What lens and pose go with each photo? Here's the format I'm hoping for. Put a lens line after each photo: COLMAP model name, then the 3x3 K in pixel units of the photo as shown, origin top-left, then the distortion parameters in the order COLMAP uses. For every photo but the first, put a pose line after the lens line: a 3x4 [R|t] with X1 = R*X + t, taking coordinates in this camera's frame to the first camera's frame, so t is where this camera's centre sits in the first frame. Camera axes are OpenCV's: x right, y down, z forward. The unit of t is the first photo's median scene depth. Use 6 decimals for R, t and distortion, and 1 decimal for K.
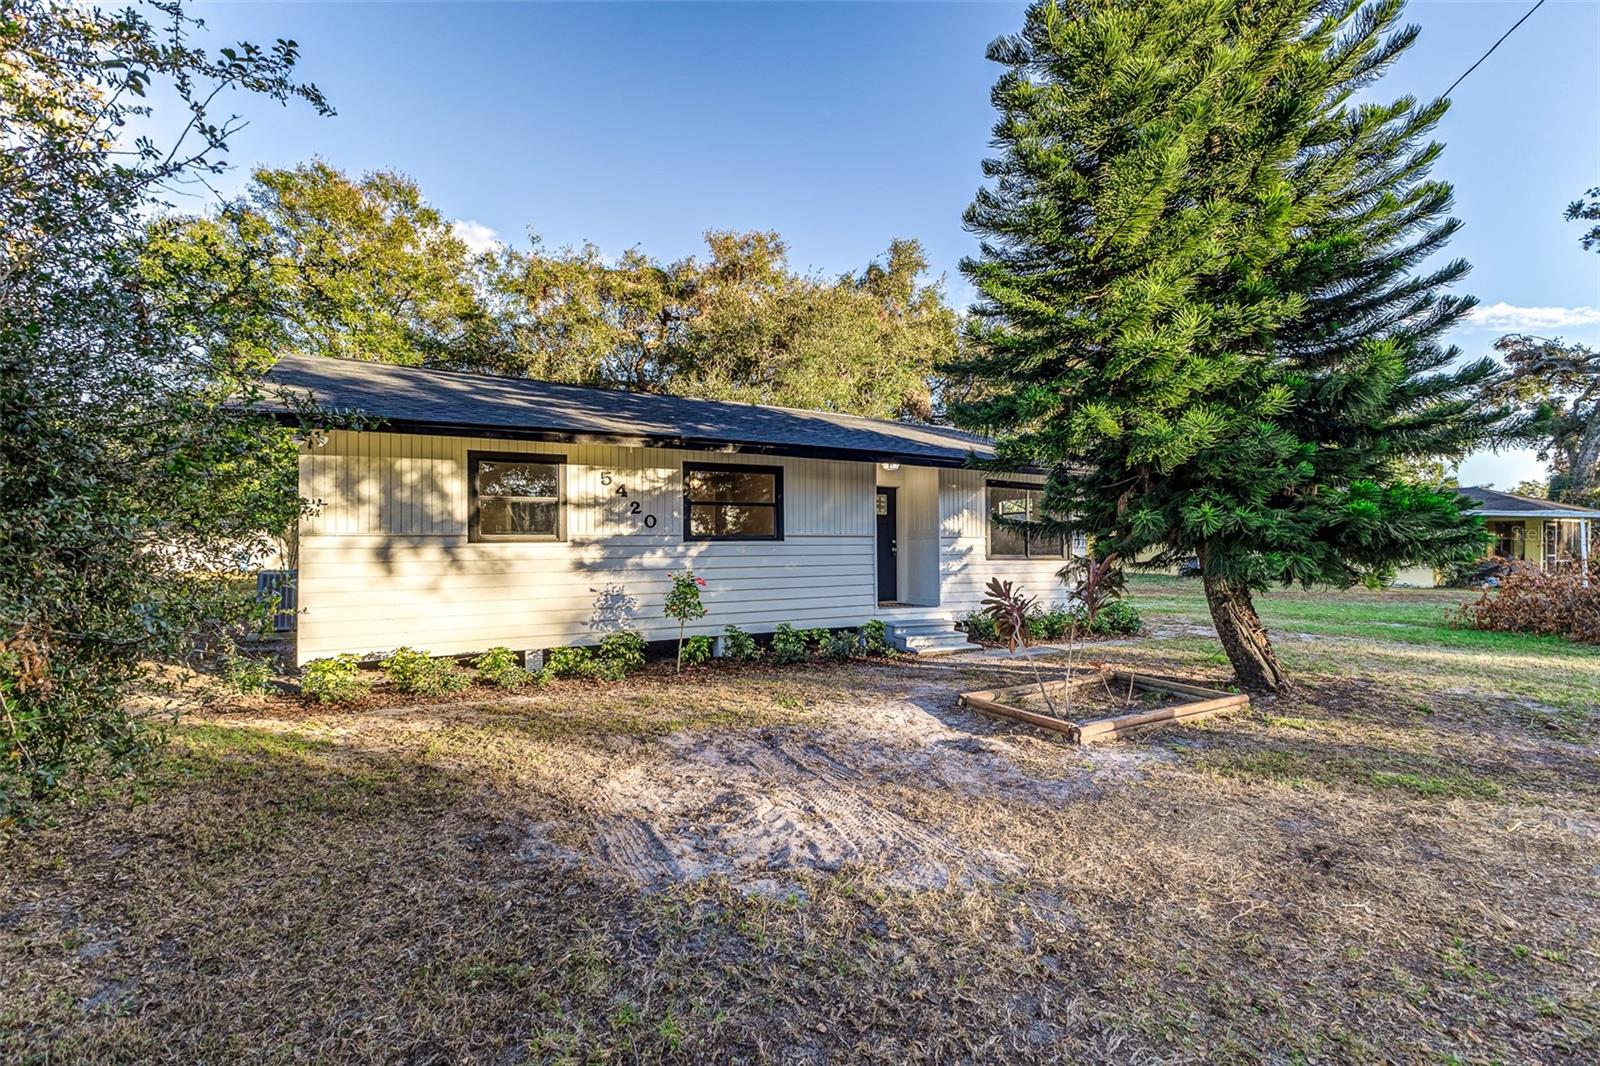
lens RADIAL K [[690.9, 0, 785.2], [0, 690.9, 535.5], [0, 0, 1]] dist [0.009126, -0.002291]
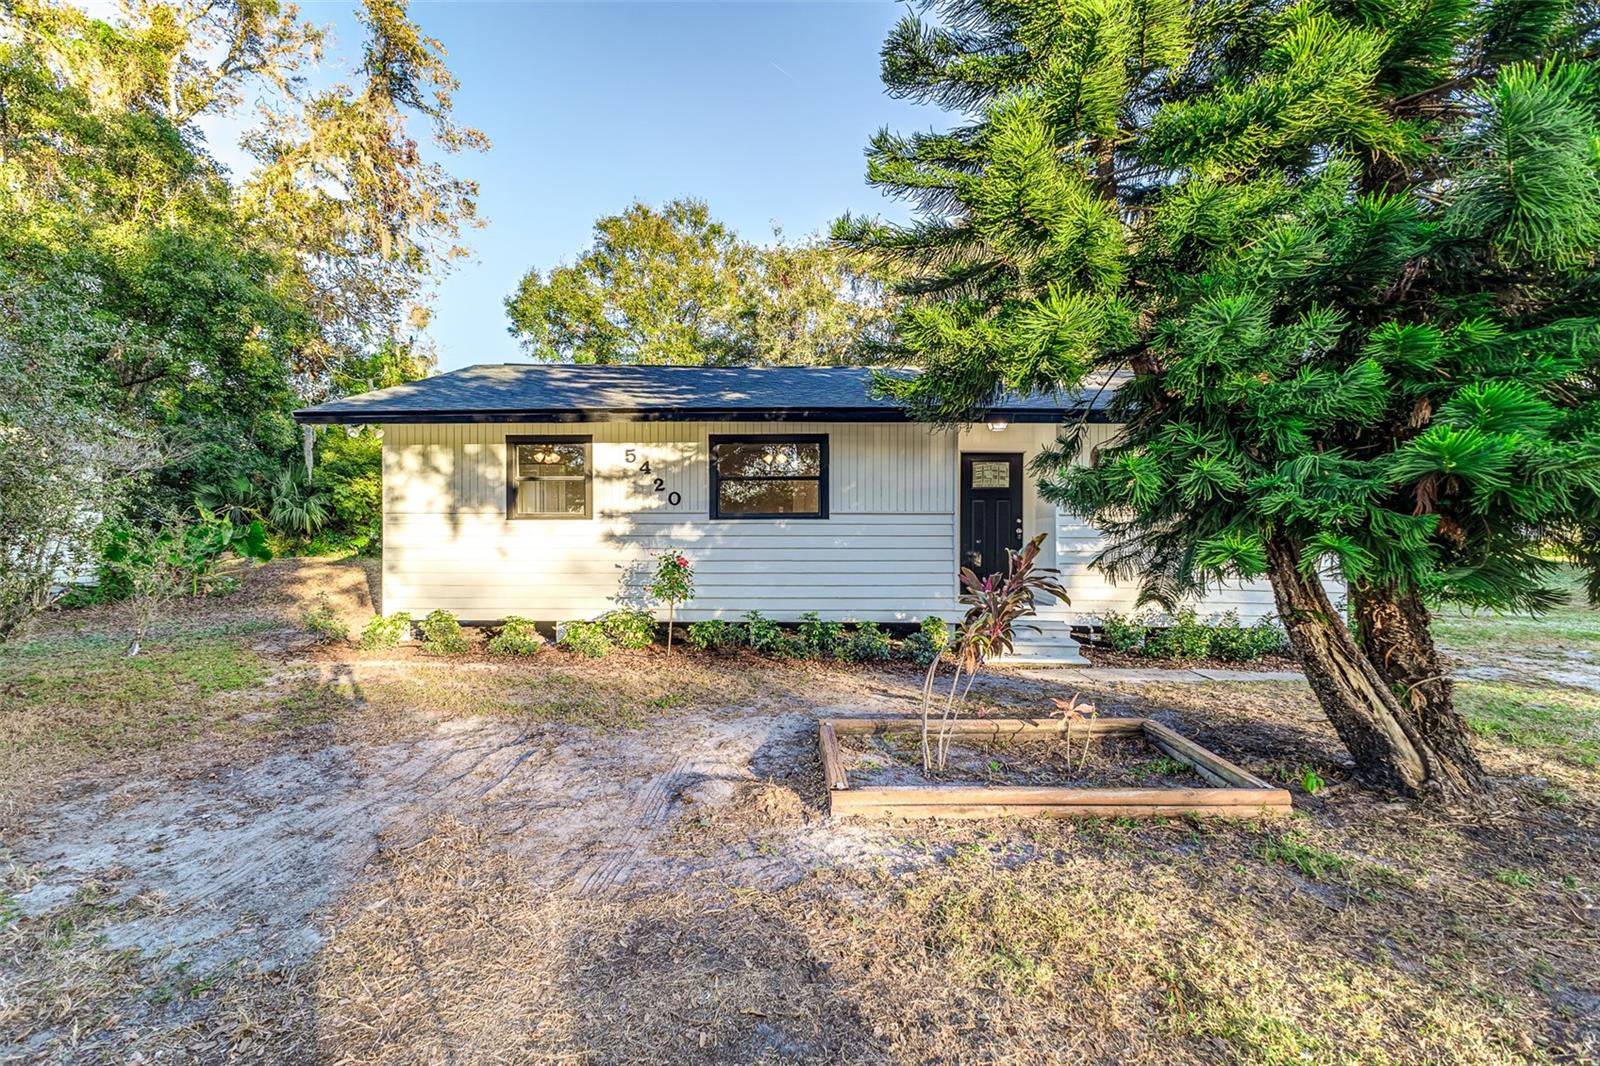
lens RADIAL K [[690.9, 0, 800.0], [0, 690.9, 529.6], [0, 0, 1]] dist [0.009126, -0.002291]
pose [[0.874525, 0.008354, -0.484908, 0.428916], [0.000147, 0.999847, 0.017490, 0.006825], [0.484980, -0.015367, 0.874390, 0.237612]]
